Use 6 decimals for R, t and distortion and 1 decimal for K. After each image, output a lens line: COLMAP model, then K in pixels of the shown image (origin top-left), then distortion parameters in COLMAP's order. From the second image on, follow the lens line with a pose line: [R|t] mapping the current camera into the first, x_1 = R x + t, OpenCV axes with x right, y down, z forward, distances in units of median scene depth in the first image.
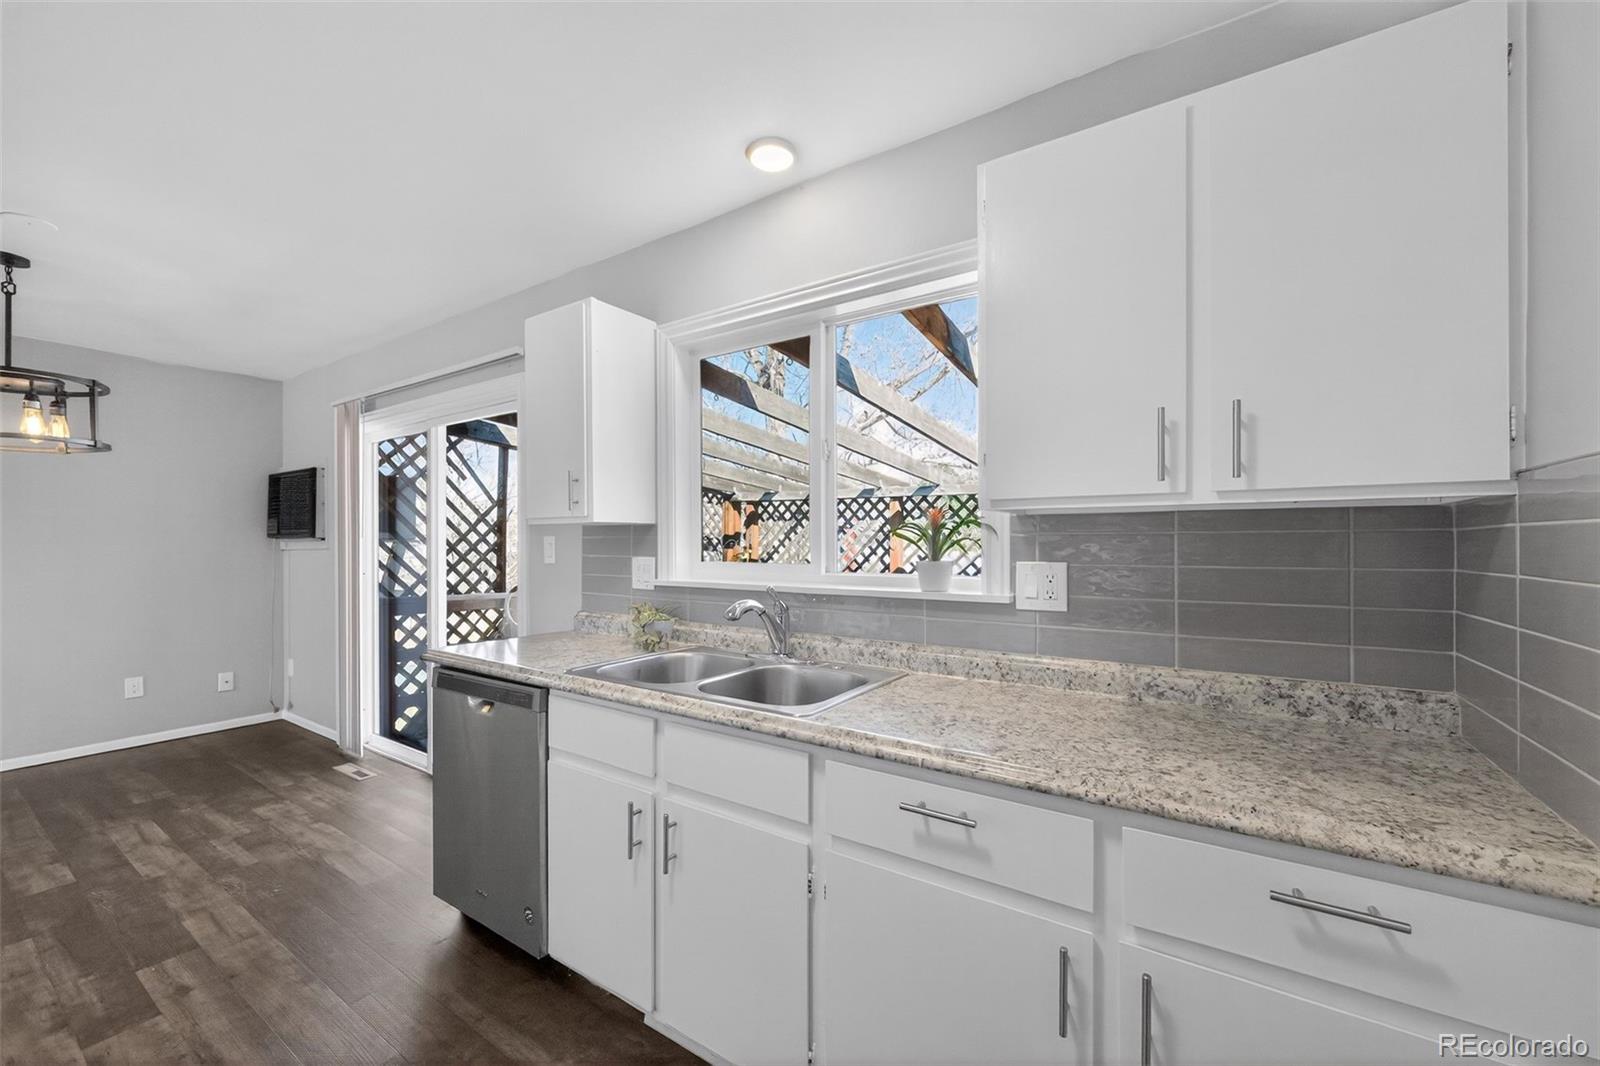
lens RADIAL K [[631.5, 0, 794.3], [0, 631.5, 540.1], [0, 0, 1]] dist [-0.001475, 0.000058]
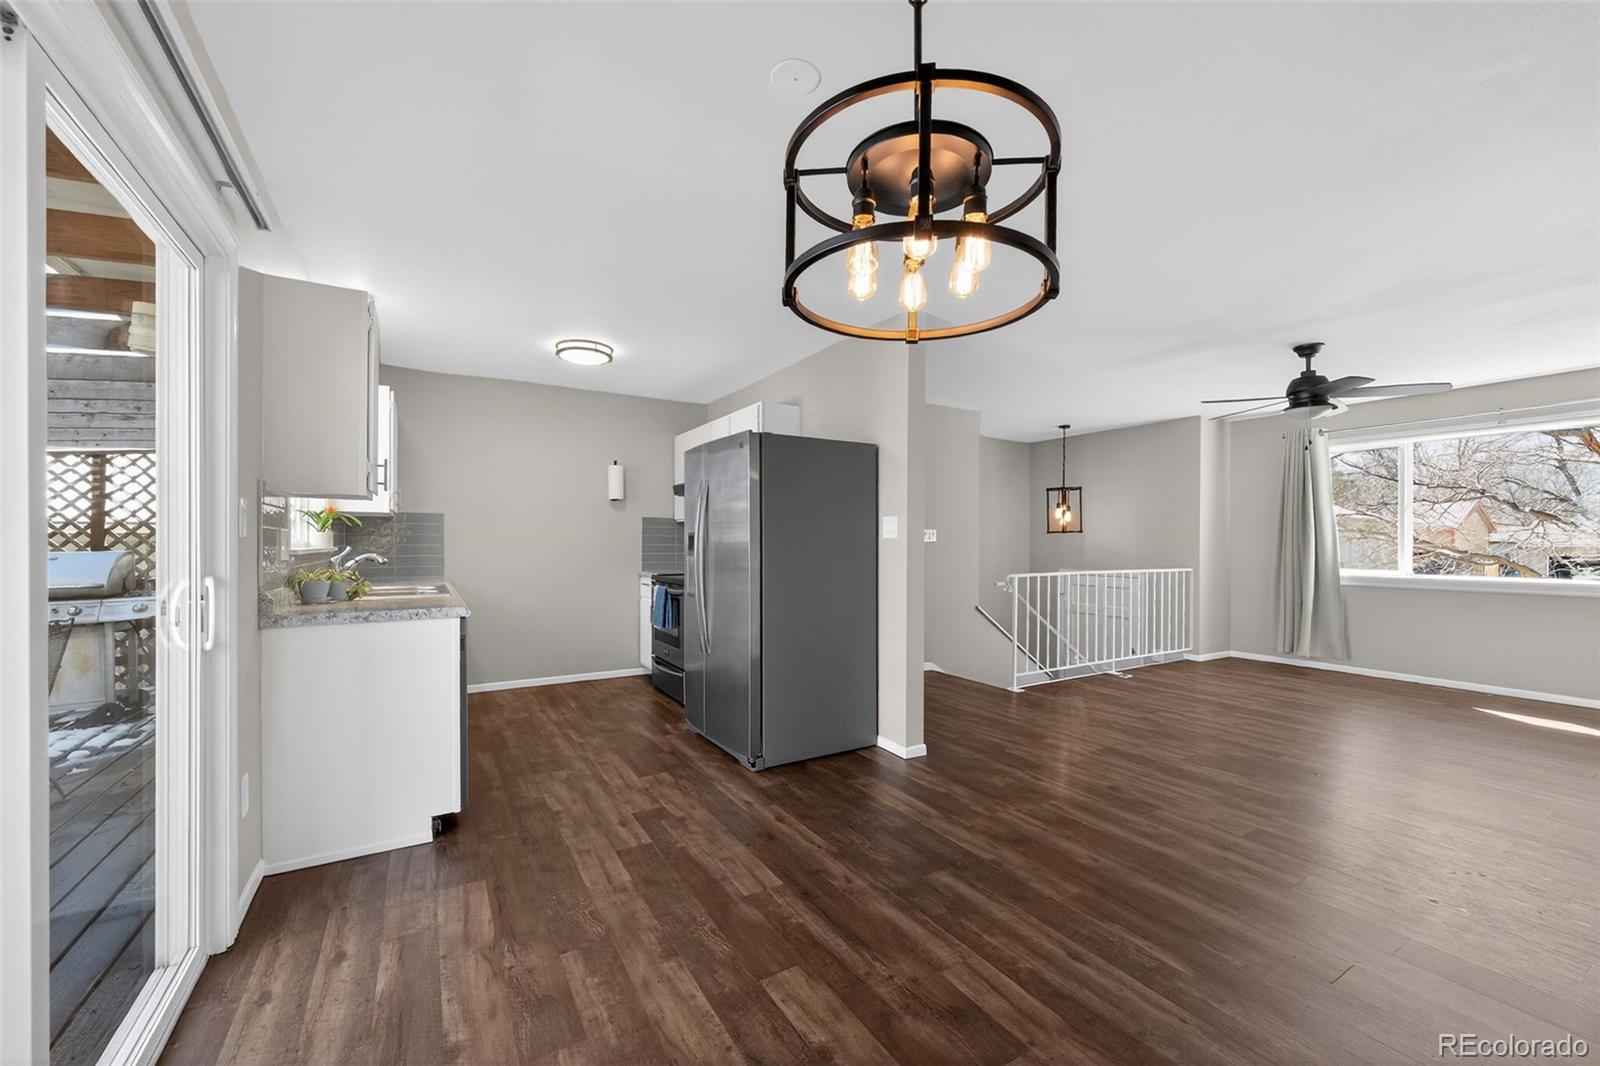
lens RADIAL K [[631.5, 0, 804.8], [0, 631.5, 541.0], [0, 0, 1]] dist [-0.001475, 0.000058]
pose [[-0.909503, -0.002112, 0.415692, -1.406209], [-0.002961, 0.999995, -0.001397, 0.042699], [-0.415687, -0.002502, -0.909504, 1.546415]]
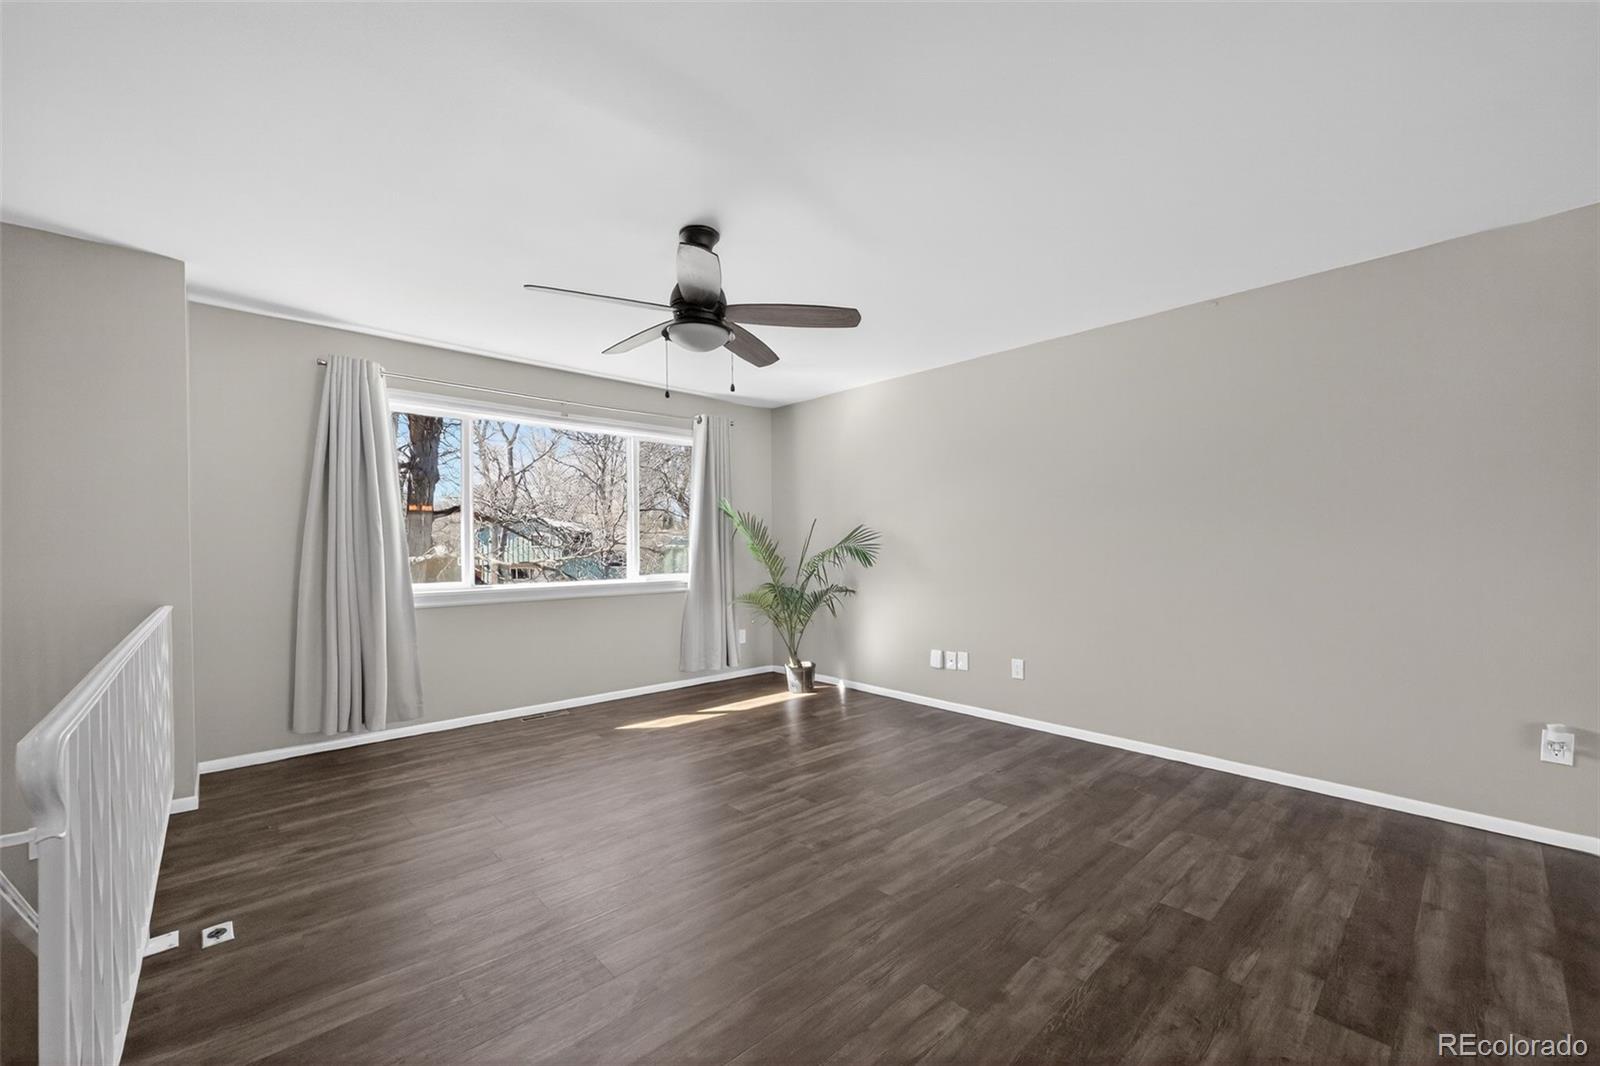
lens RADIAL K [[631.5, 0, 811.9], [0, 631.5, 543.2], [0, 0, 1]] dist [-0.001475, 0.000058]
pose [[-0.216500, -0.004158, -0.976274, -0.925013], [0.003550, 0.999981, -0.005047, 0.045821], [0.976276, -0.004558, -0.216481, -0.073062]]
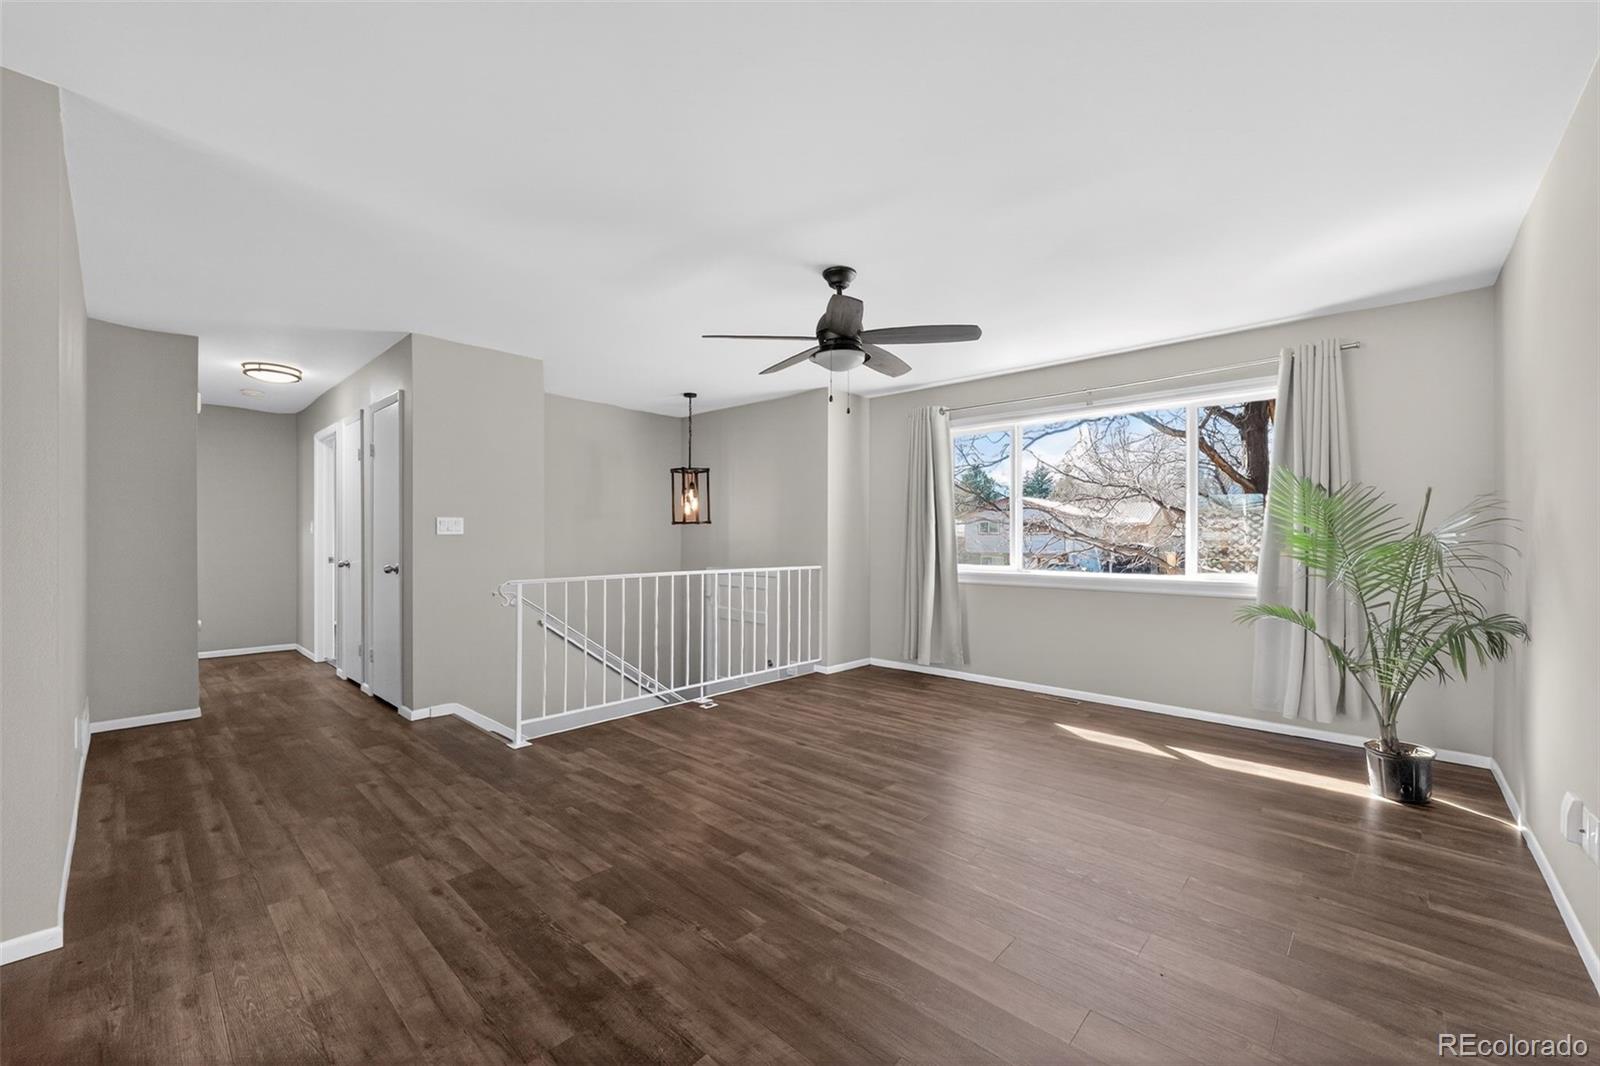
lens RADIAL K [[631.5, 0, 796.2], [0, 631.5, 536.4], [0, 0, 1]] dist [-0.001475, 0.000058]
pose [[-0.989817, -0.002199, 0.142328, -1.999674], [-0.002230, 0.999998, -0.000064, 0.044665], [-0.142328, -0.000381, -0.989820, 0.749093]]
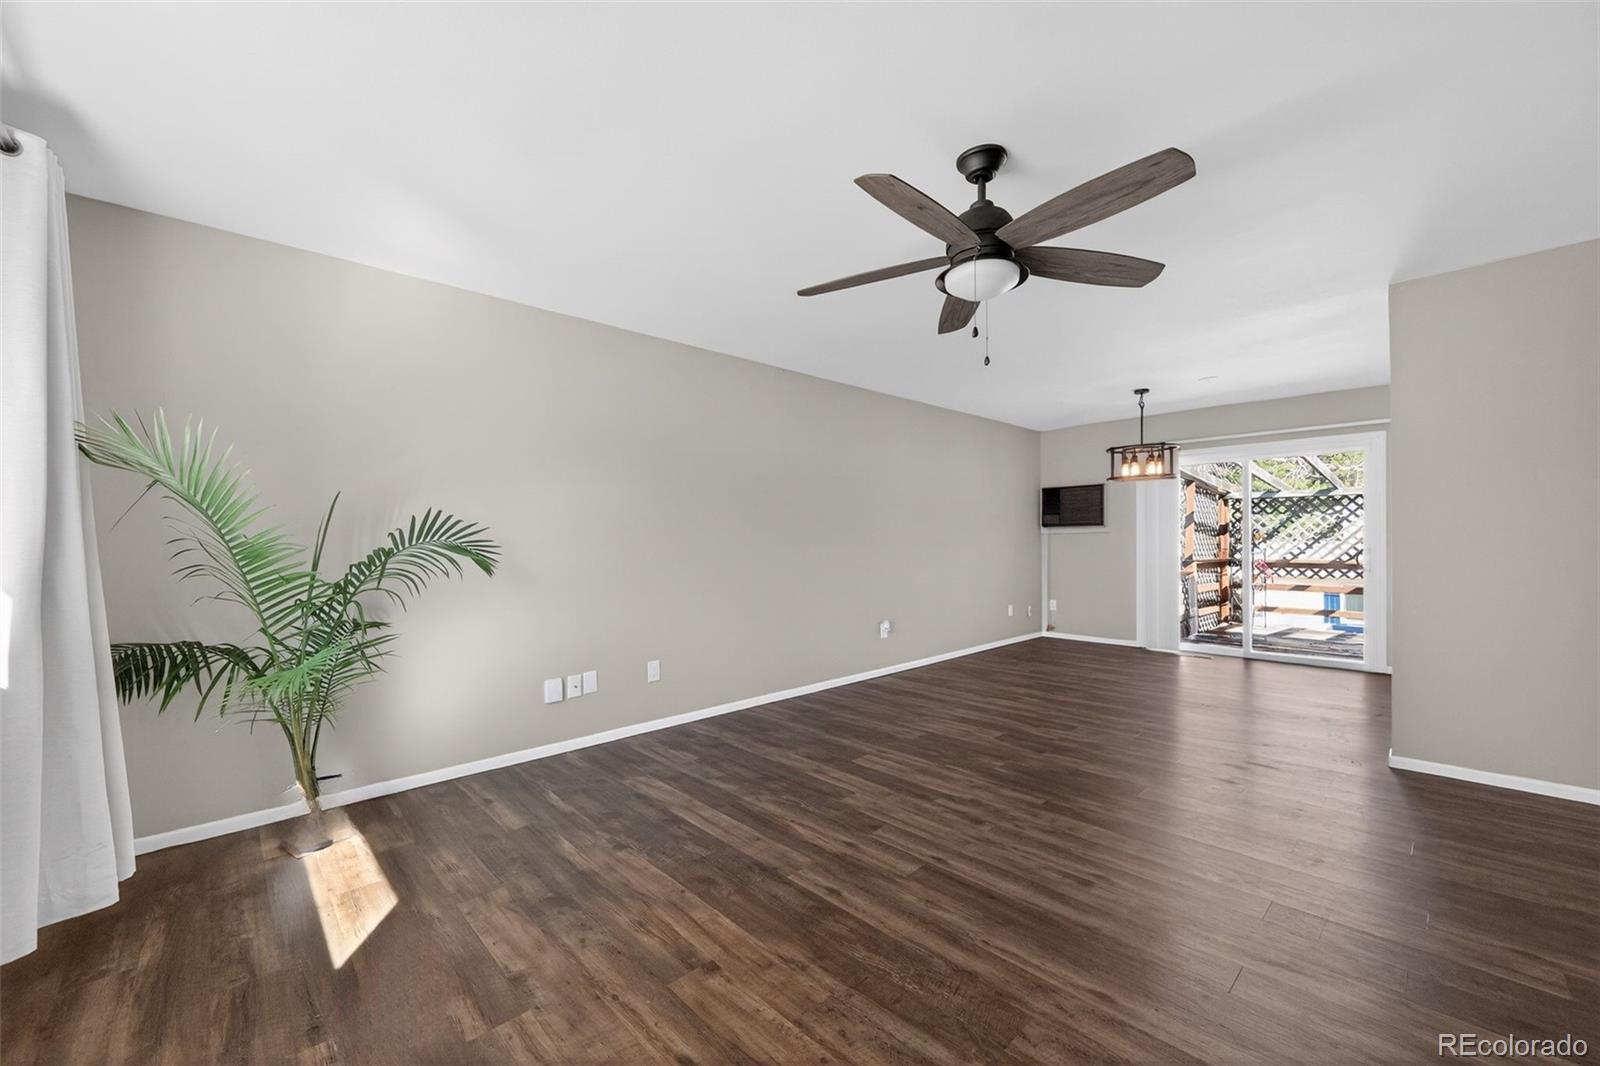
lens RADIAL K [[631.5, 0, 783.1], [0, 631.5, 540.7], [0, 0, 1]] dist [-0.001475, 0.000058]
pose [[0.973950, -0.007078, -0.226651, -1.979911], [0.007960, 0.999964, 0.002978, 0.040779], [0.226622, -0.004704, 0.973972, -1.370425]]
